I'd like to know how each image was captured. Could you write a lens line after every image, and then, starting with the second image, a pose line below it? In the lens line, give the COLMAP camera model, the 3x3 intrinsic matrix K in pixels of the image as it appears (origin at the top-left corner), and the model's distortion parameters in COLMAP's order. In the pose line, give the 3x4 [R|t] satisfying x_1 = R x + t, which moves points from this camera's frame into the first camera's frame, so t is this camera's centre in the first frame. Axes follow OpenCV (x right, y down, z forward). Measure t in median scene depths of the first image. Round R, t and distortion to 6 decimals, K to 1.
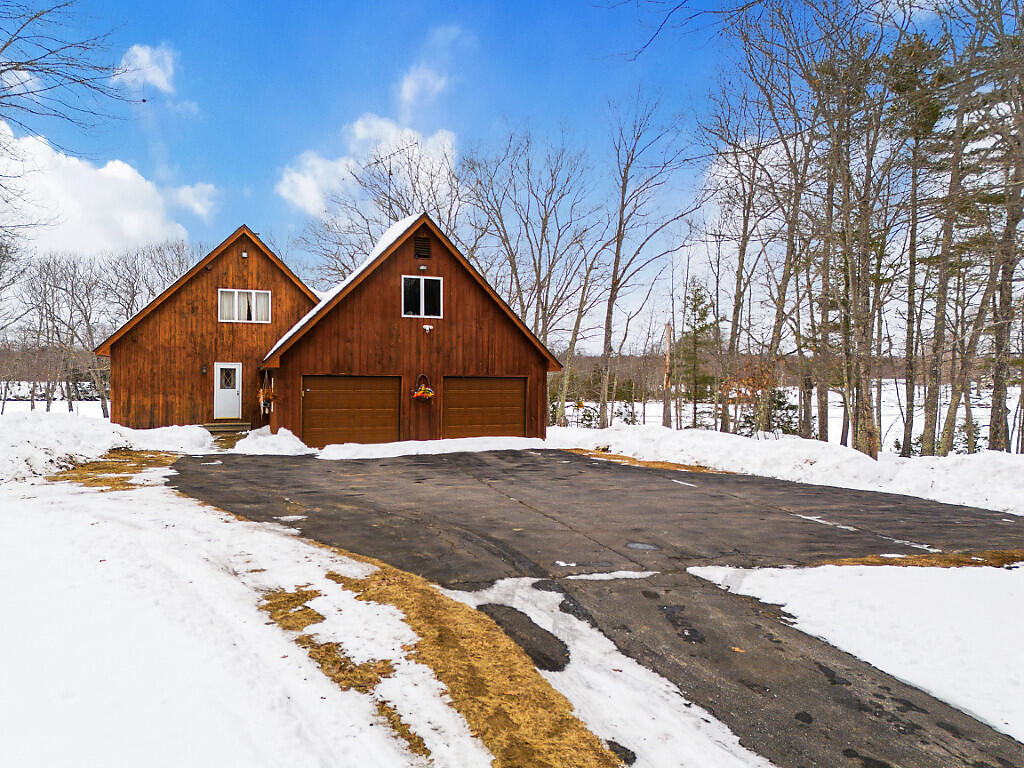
lens RADIAL K [[718.9, 0, 514.7], [0, 718.9, 382.6], [0, 0, 1]] dist [0.091422, -0.089723]
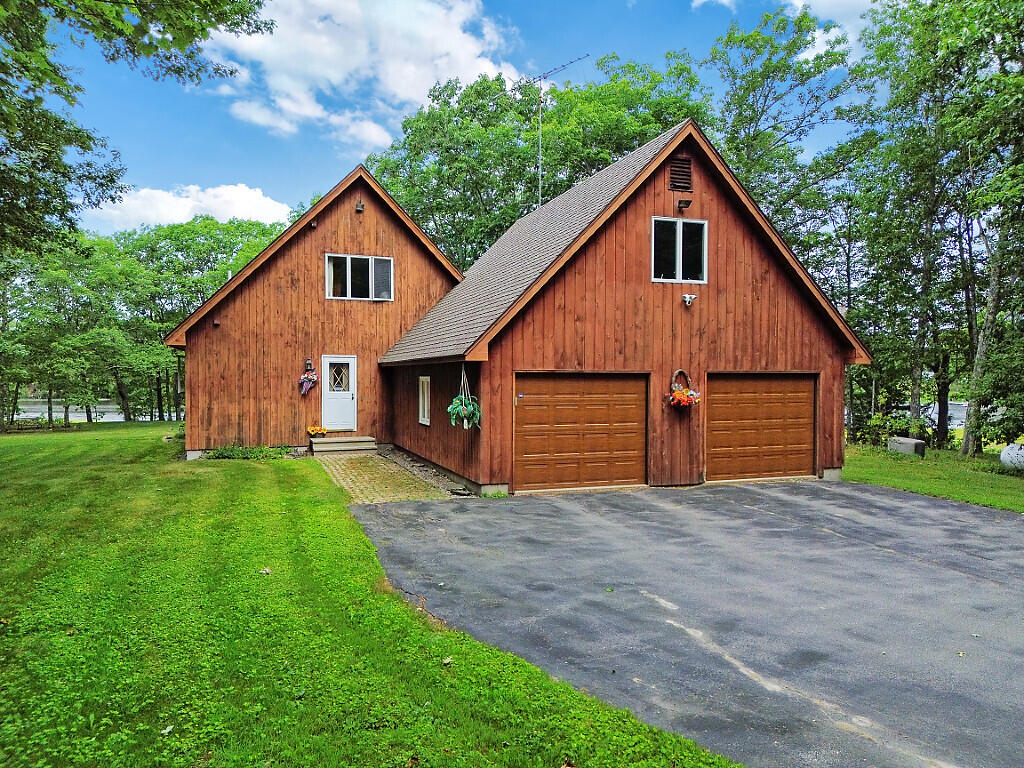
lens RADIAL K [[718.9, 0, 512.5], [0, 718.9, 385.0], [0, 0, 1]] dist [0.091422, -0.089723]
pose [[0.999983, -0.004678, -0.003483, -0.271597], [0.004717, 0.999923, 0.011459, -0.006060], [0.003429, -0.011475, 0.999928, 0.340868]]
